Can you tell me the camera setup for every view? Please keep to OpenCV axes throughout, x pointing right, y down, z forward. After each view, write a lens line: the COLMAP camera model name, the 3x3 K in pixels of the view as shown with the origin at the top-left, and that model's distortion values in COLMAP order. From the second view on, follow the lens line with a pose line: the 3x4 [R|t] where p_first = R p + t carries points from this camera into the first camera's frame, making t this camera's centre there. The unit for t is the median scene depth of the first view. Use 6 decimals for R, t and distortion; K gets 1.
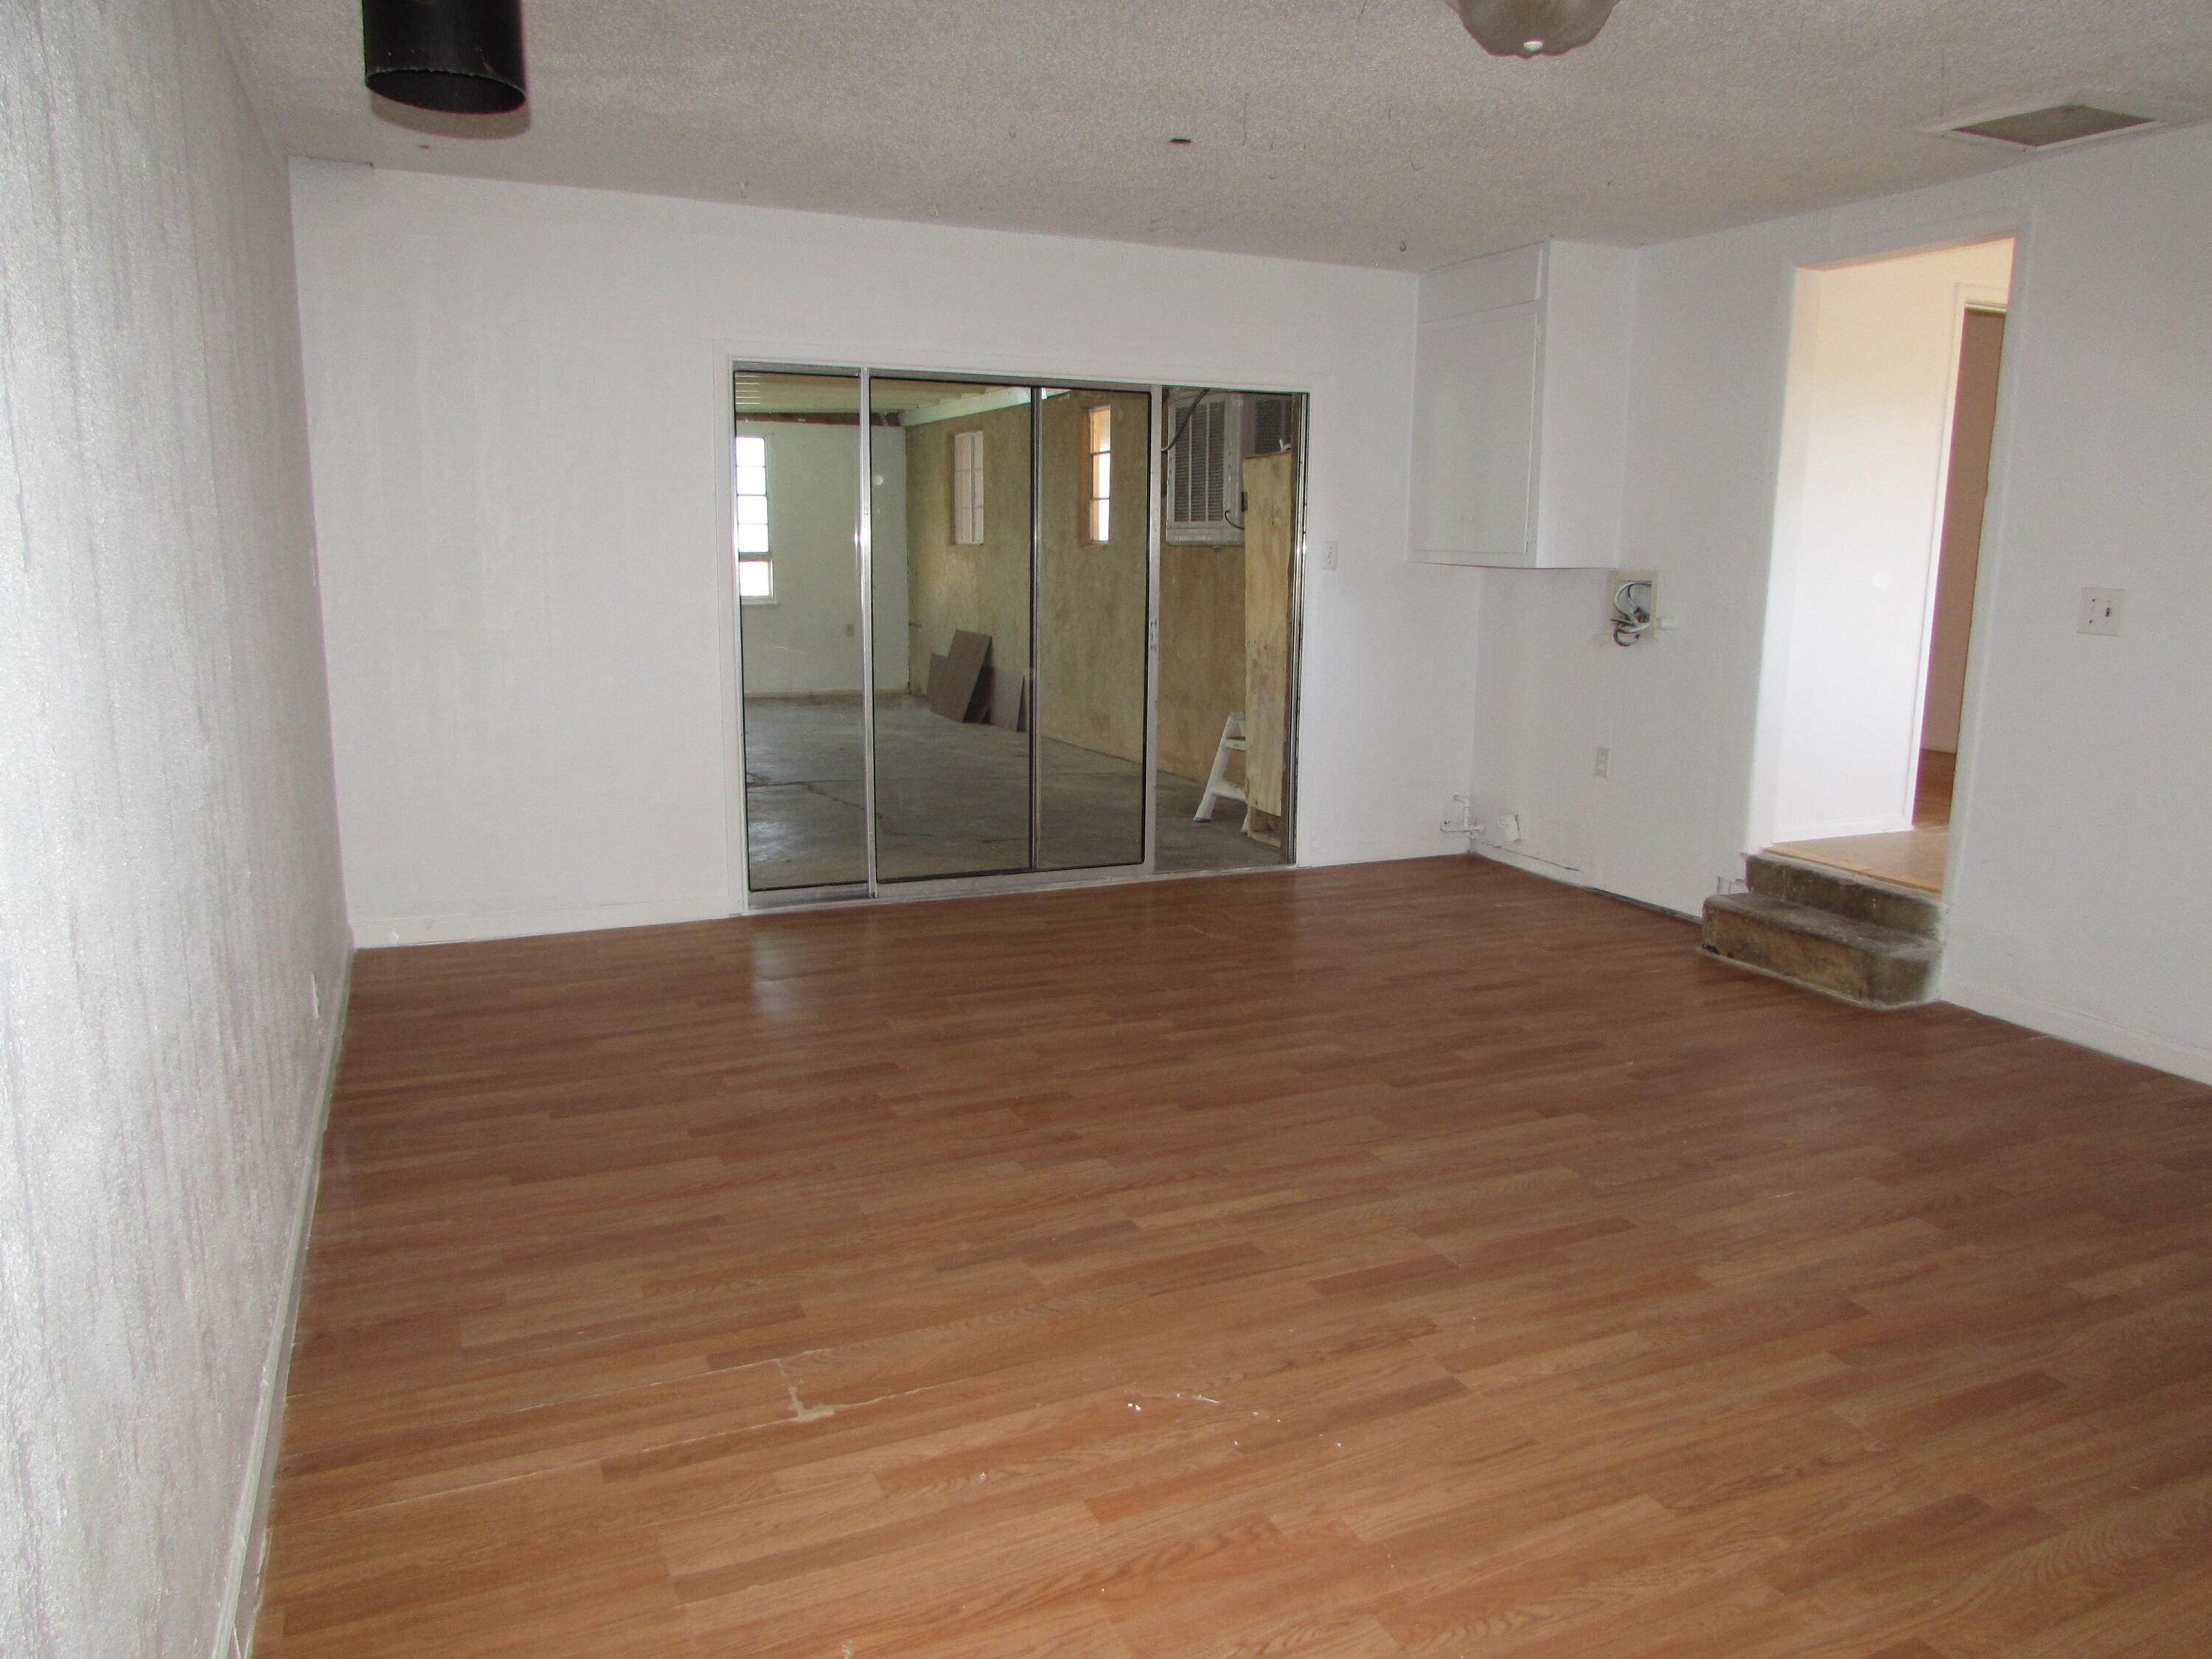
lens RADIAL K [[1559.7, 0, 1117.8], [0, 1559.7, 831.5], [0, 0, 1]] dist [-0.034640, 0.003075]
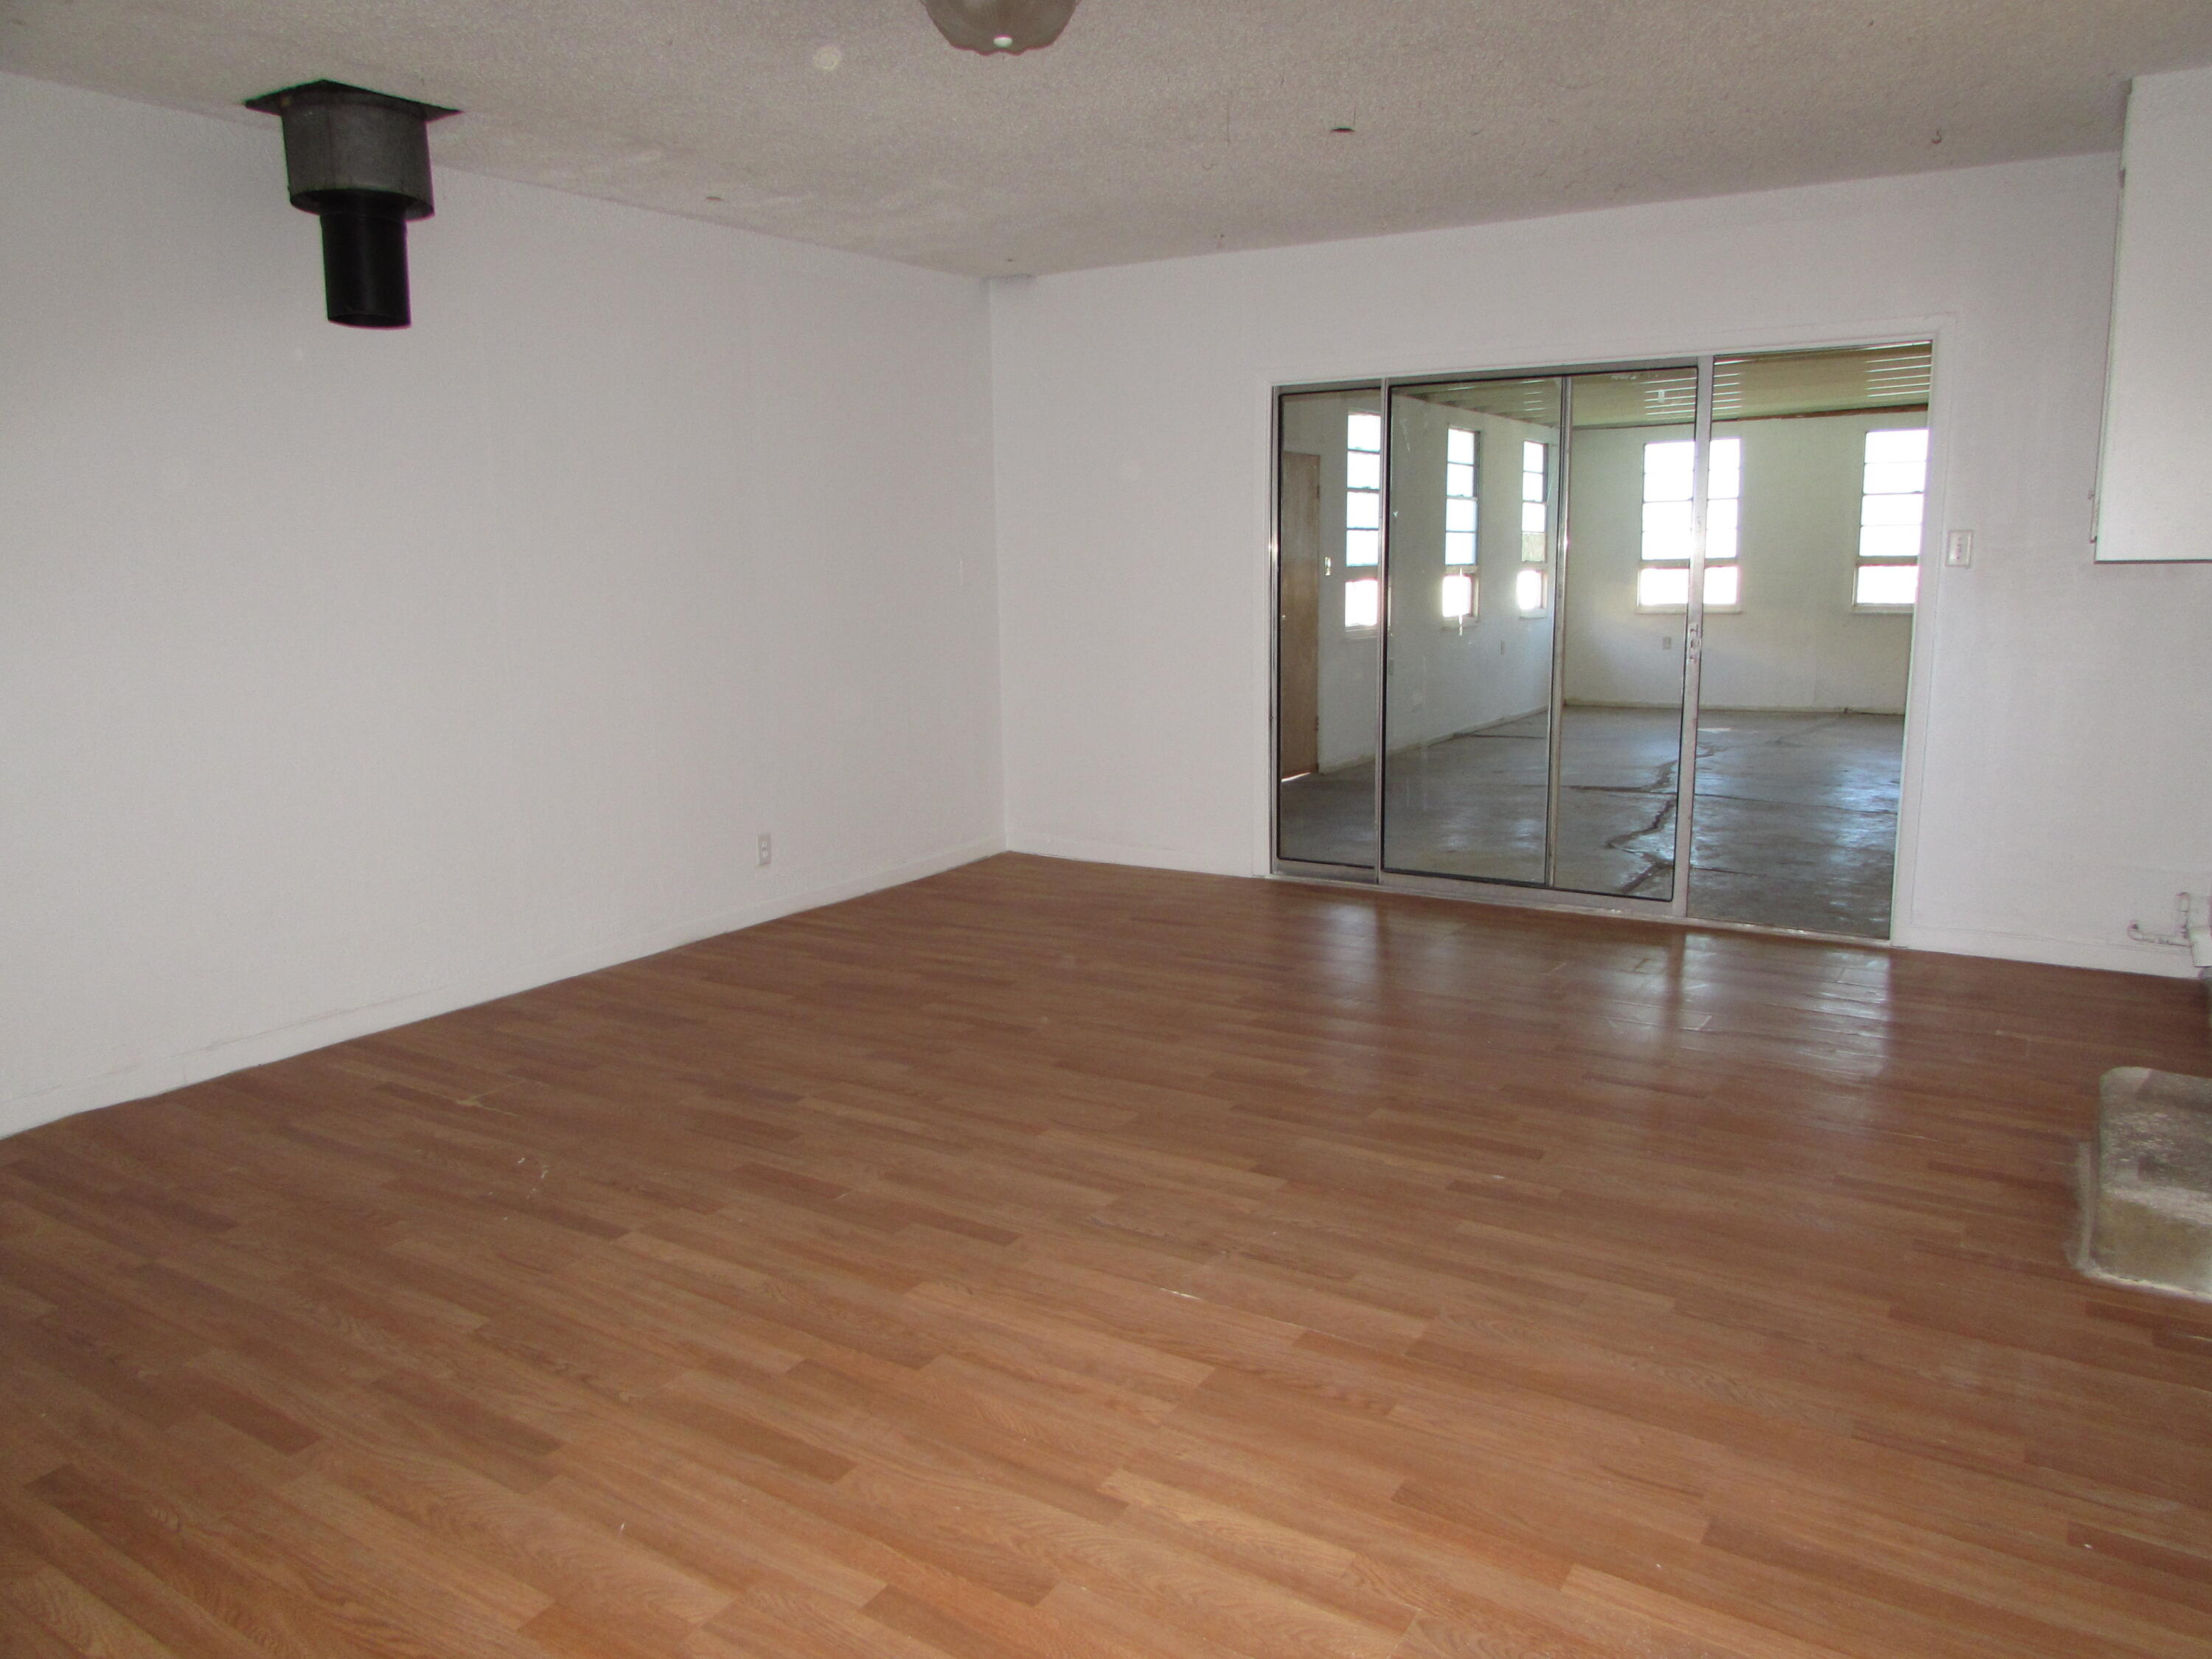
lens RADIAL K [[1559.7, 0, 1117.8], [0, 1559.7, 831.5], [0, 0, 1]] dist [-0.034640, 0.003075]
pose [[0.558537, 0.128036, -0.819538, 1.009129], [-0.132262, 0.989121, 0.064389, -0.062149], [0.818867, 0.072430, 0.569395, 0.437278]]
